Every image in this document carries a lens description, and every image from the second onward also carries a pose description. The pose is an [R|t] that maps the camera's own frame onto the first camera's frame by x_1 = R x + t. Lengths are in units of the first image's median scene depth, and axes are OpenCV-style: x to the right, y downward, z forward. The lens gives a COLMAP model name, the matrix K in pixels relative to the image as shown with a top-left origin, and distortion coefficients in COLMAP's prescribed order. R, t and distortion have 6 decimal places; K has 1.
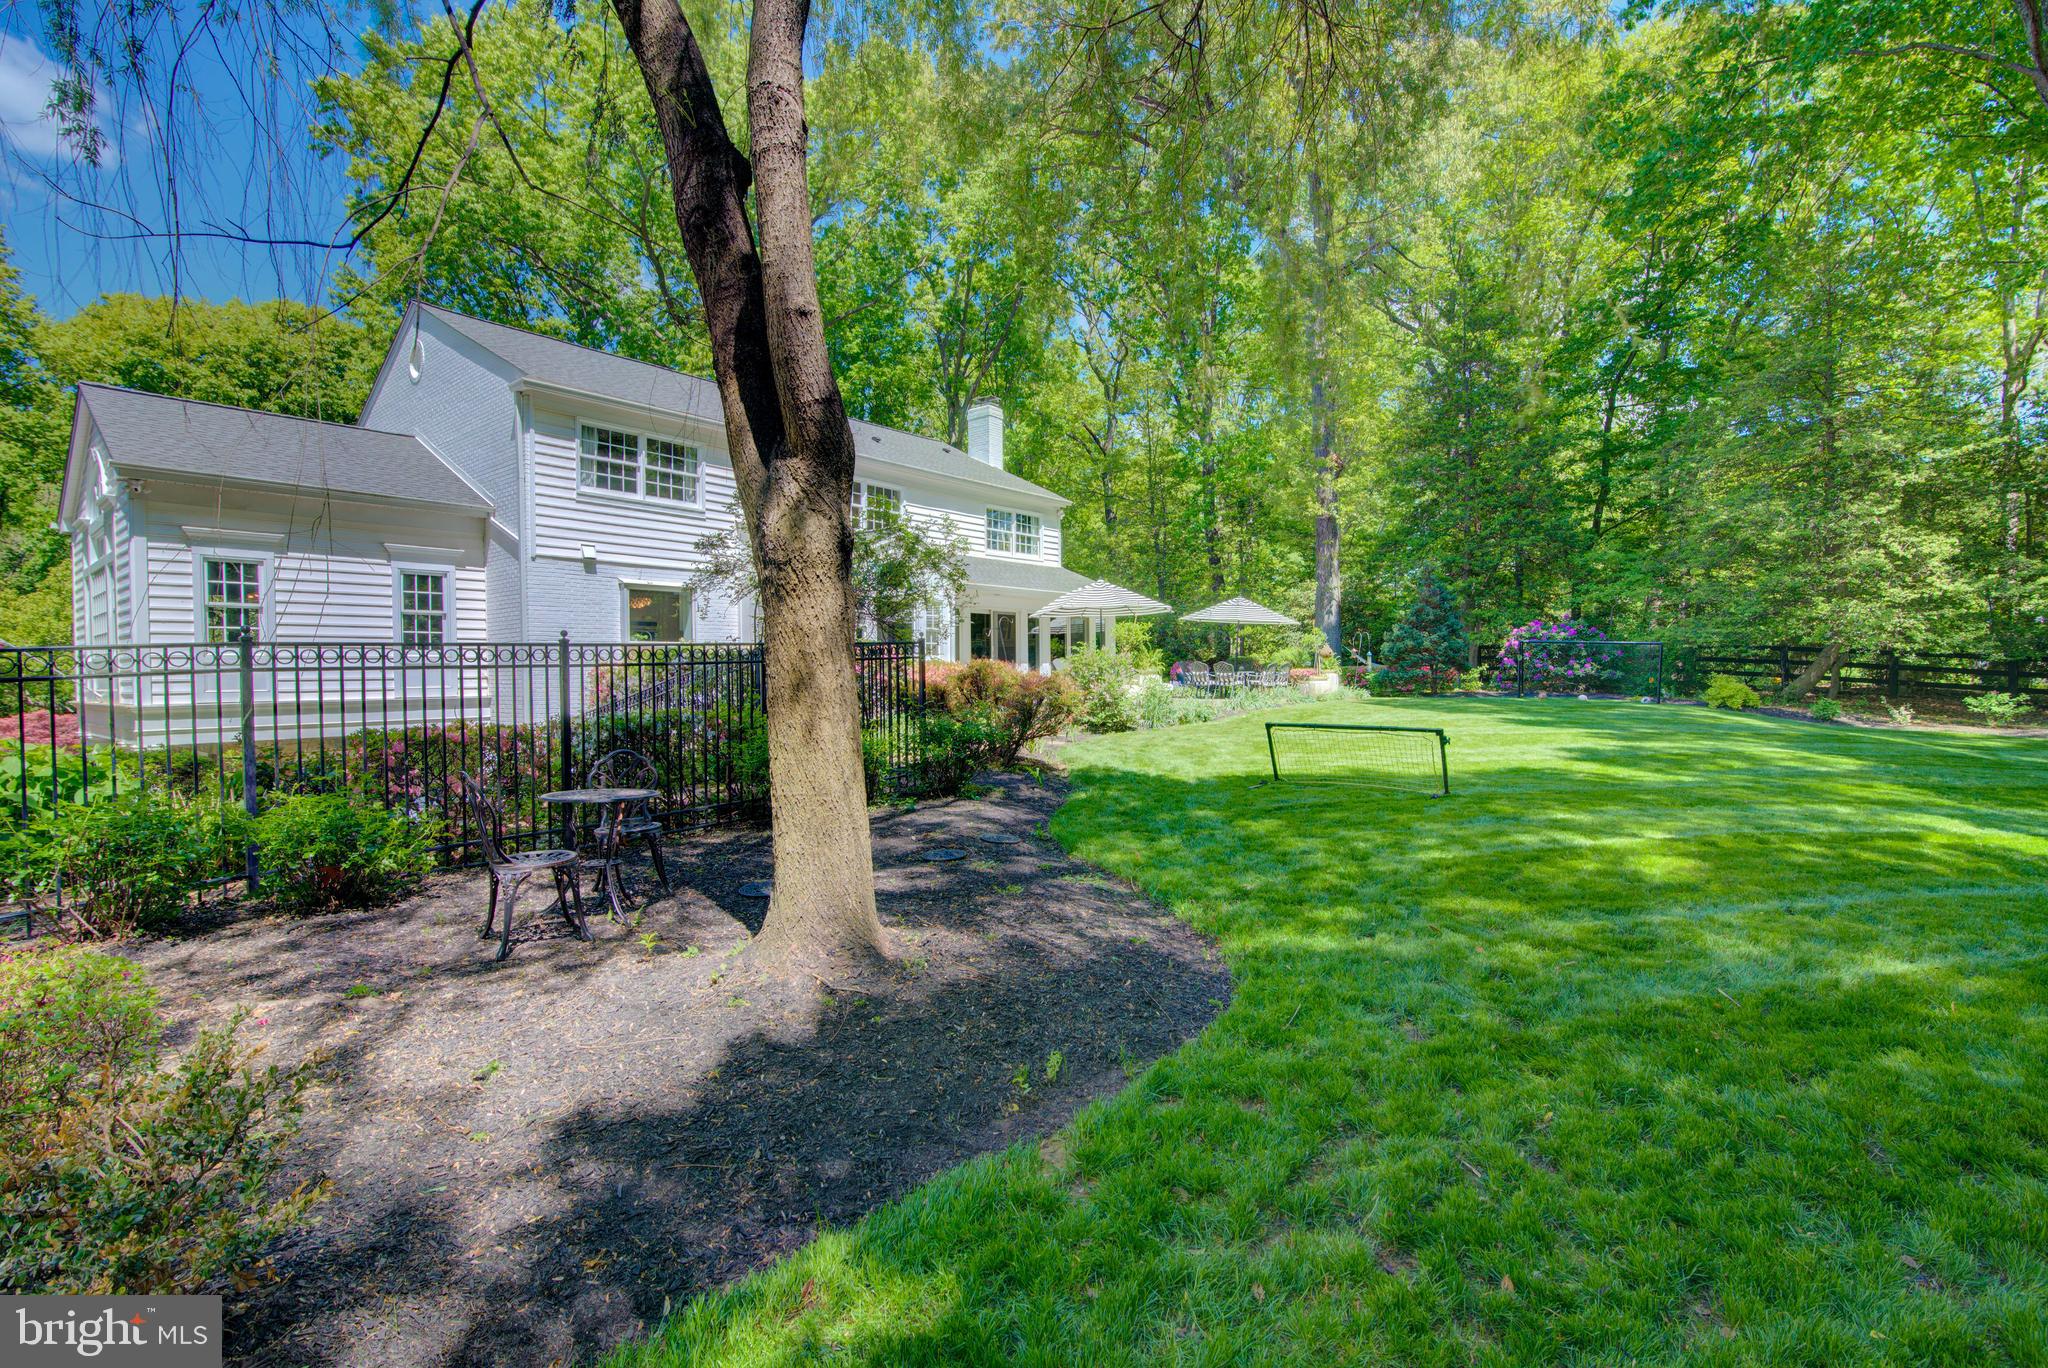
lens RADIAL K [[933.8, 0, 1031.0], [0, 933.8, 680.1], [0, 0, 1]] dist [-0.010931, 0.000261]
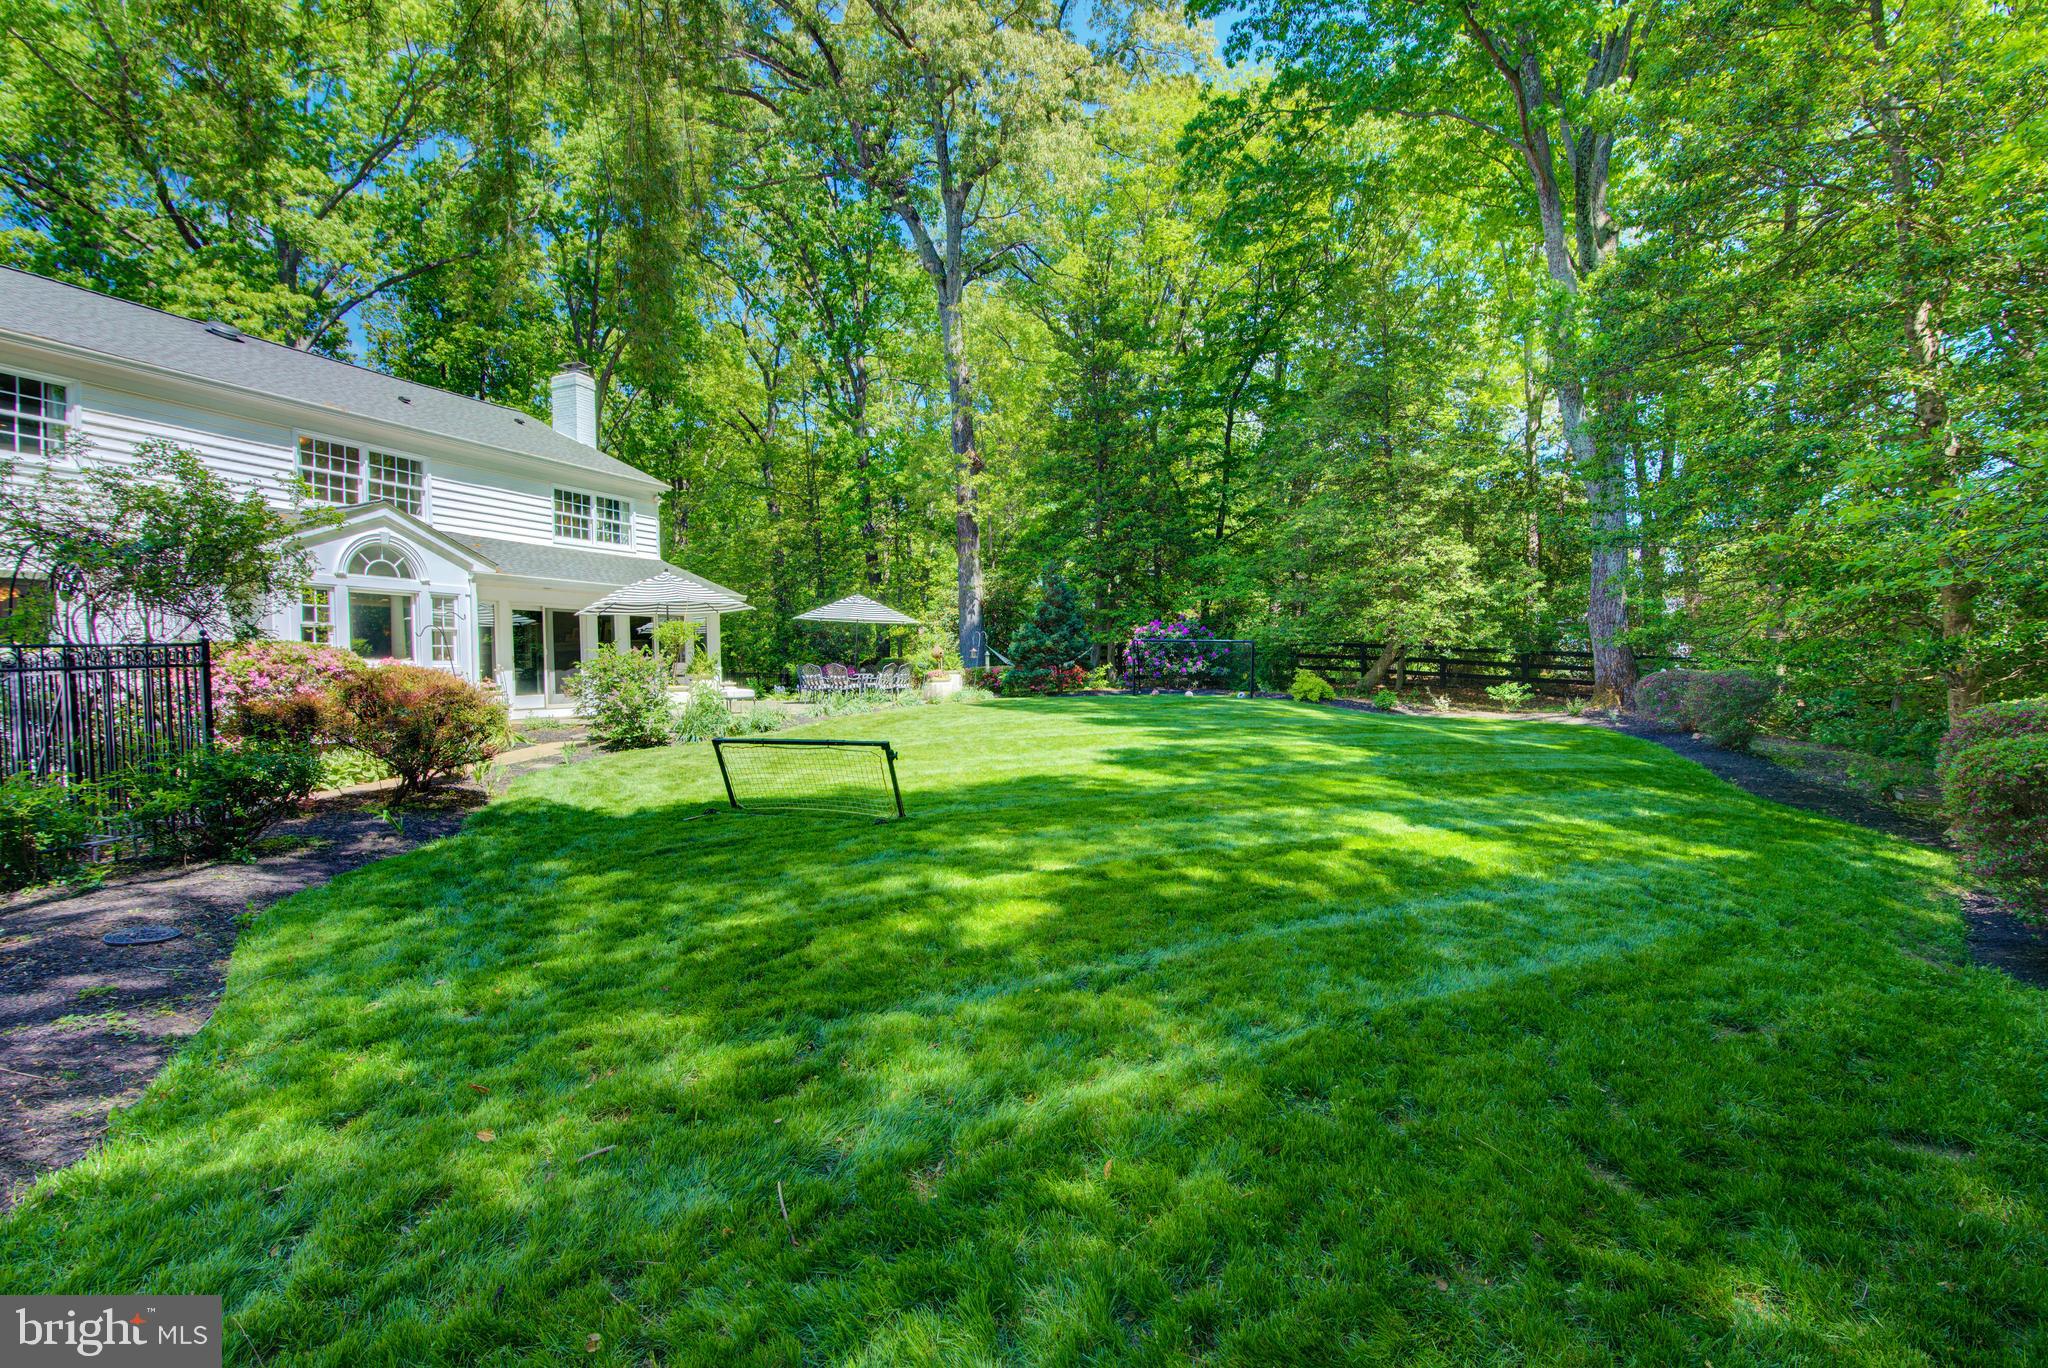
lens RADIAL K [[933.8, 0, 1023.7], [0, 933.8, 678.7], [0, 0, 1]] dist [-0.010931, 0.000261]
pose [[0.956760, -0.016852, 0.290388, 0.113014], [0.017875, 0.999840, -0.000873, -0.000588], [-0.290327, 0.006026, 0.956908, 0.055090]]
